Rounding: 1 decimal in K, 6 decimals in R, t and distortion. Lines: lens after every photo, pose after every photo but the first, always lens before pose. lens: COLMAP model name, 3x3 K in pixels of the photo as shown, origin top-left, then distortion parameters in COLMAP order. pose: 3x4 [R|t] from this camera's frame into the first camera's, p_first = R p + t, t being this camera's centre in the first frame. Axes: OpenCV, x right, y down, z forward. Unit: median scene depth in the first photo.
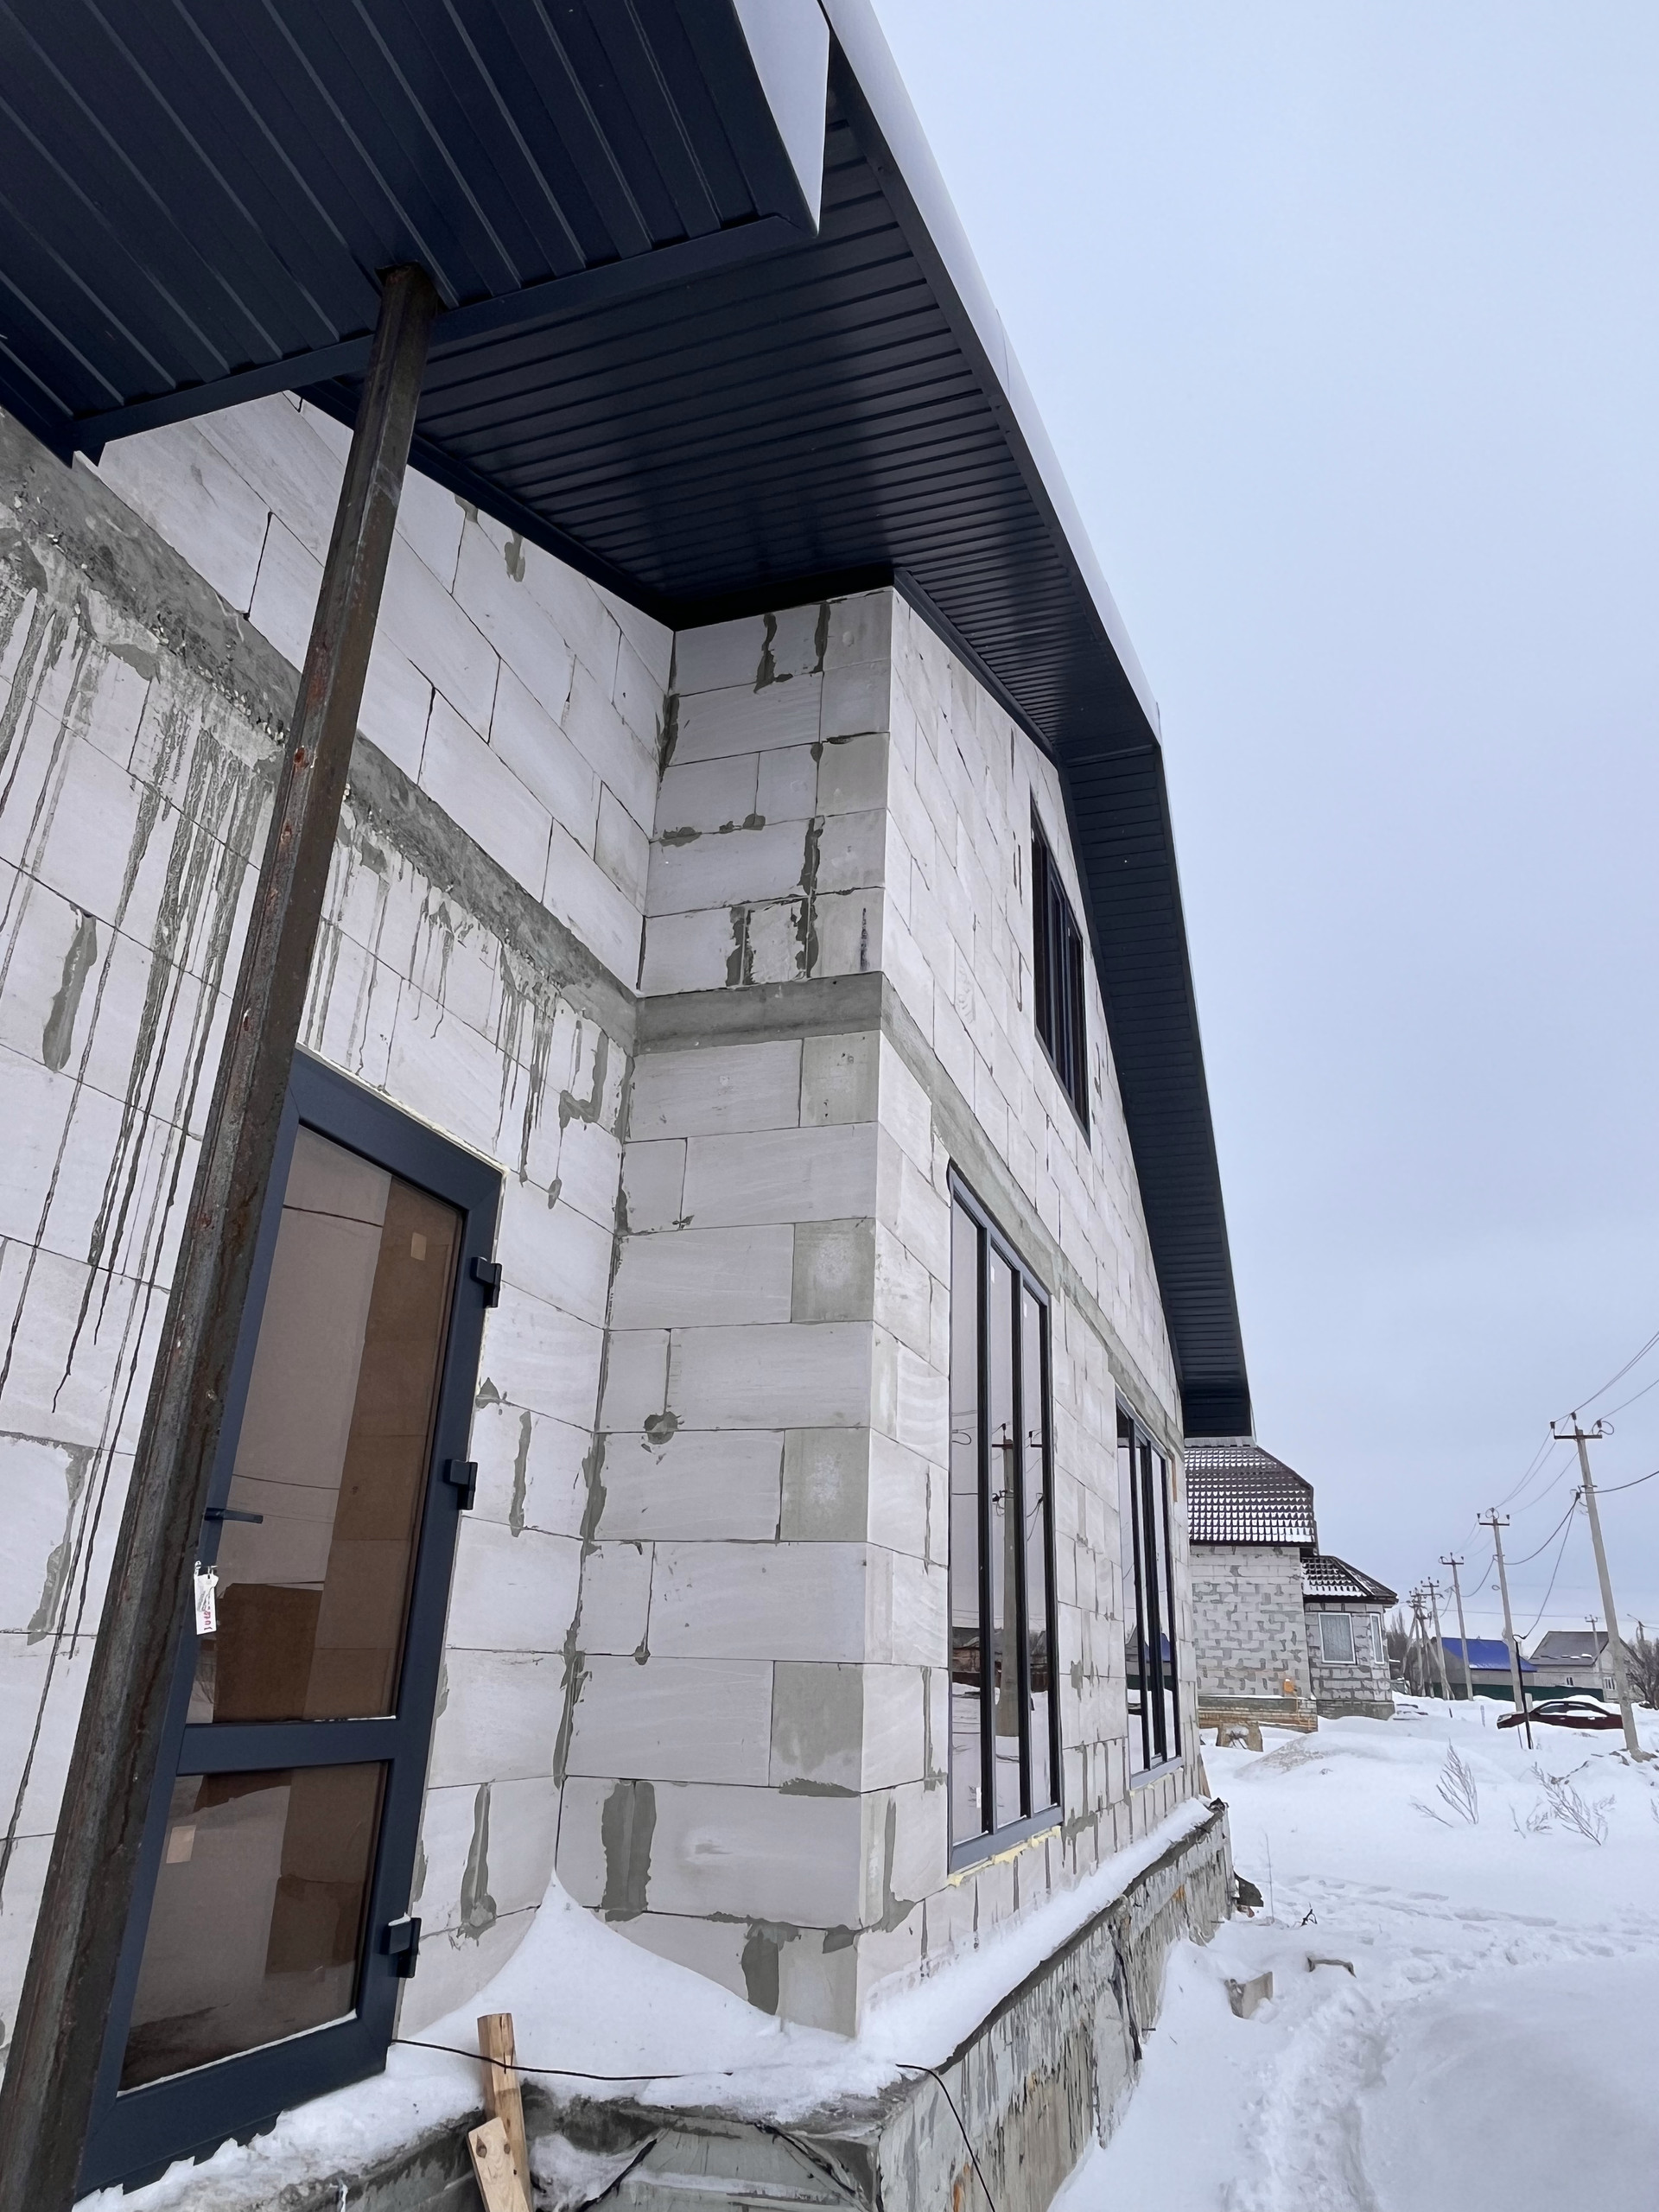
lens RADIAL K [[1413.3, 0, 838.6], [0, 1413.3, 1100.4], [0, 0, 1]] dist [0.006852, -0.002736]
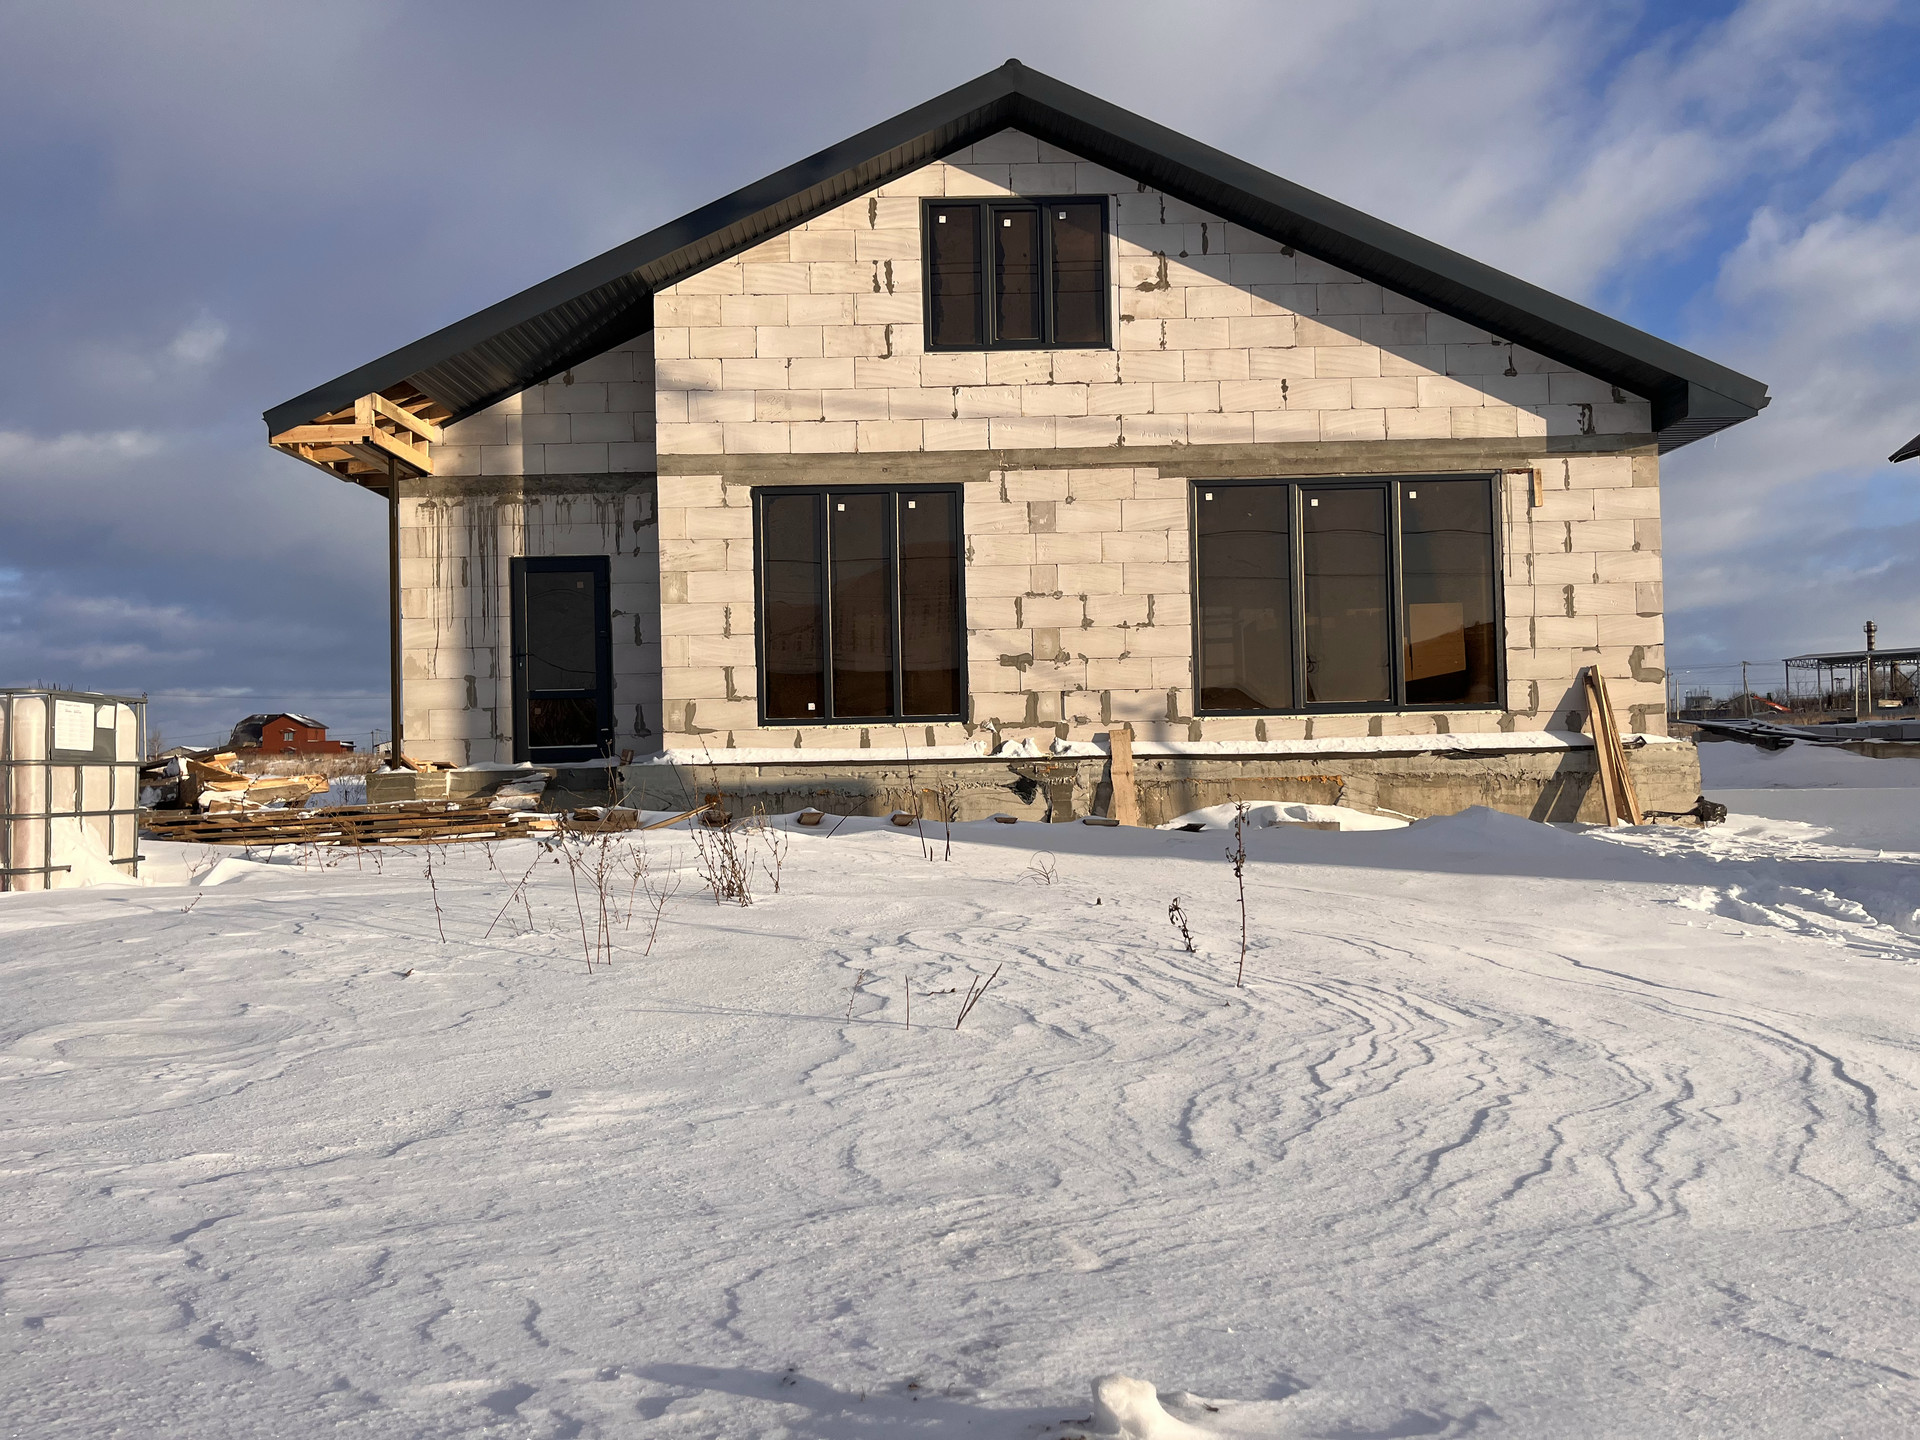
lens RADIAL K [[1448.2, 0, 967.9], [0, 1448.2, 713.6], [0, 0, 1]] dist [0.065939, -0.088519]
pose [[0.337472, -0.066707, -0.938969, 3.844010], [0.384915, 0.920062, 0.072977, 0.545672], [0.859042, -0.386051, 0.336172, 0.382279]]
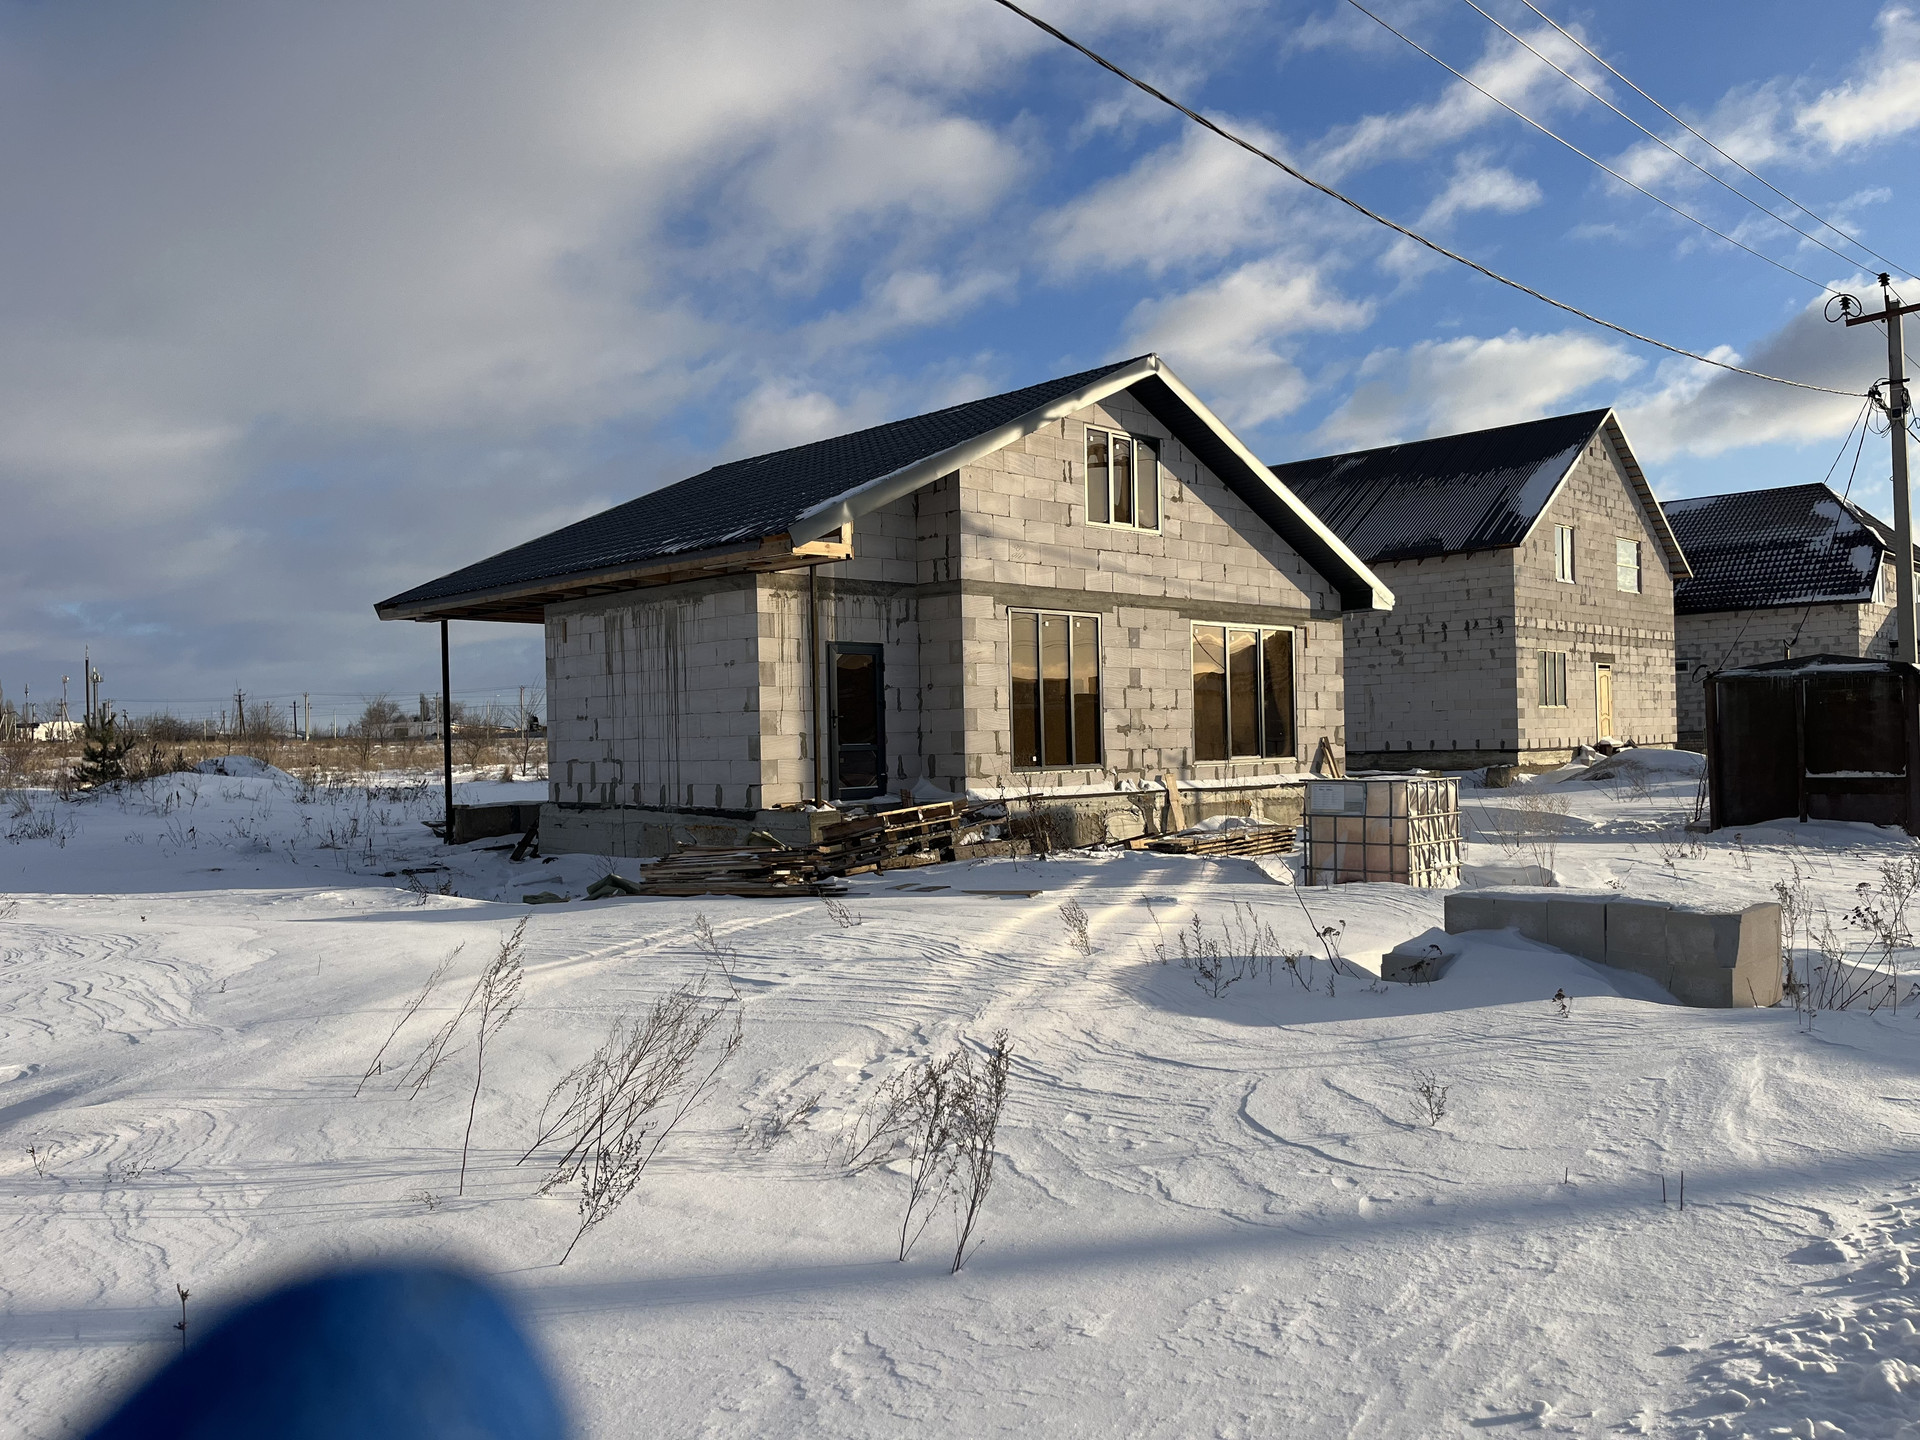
lens RADIAL K [[1448.2, 0, 946.1], [0, 1448.2, 727.3], [0, 0, 1]] dist [0.065939, -0.088519]
pose [[0.886378, -0.055544, -0.459619, 2.395098], [0.218417, 0.925518, 0.309372, -1.262112], [0.408202, -0.374609, 0.832490, -3.416272]]
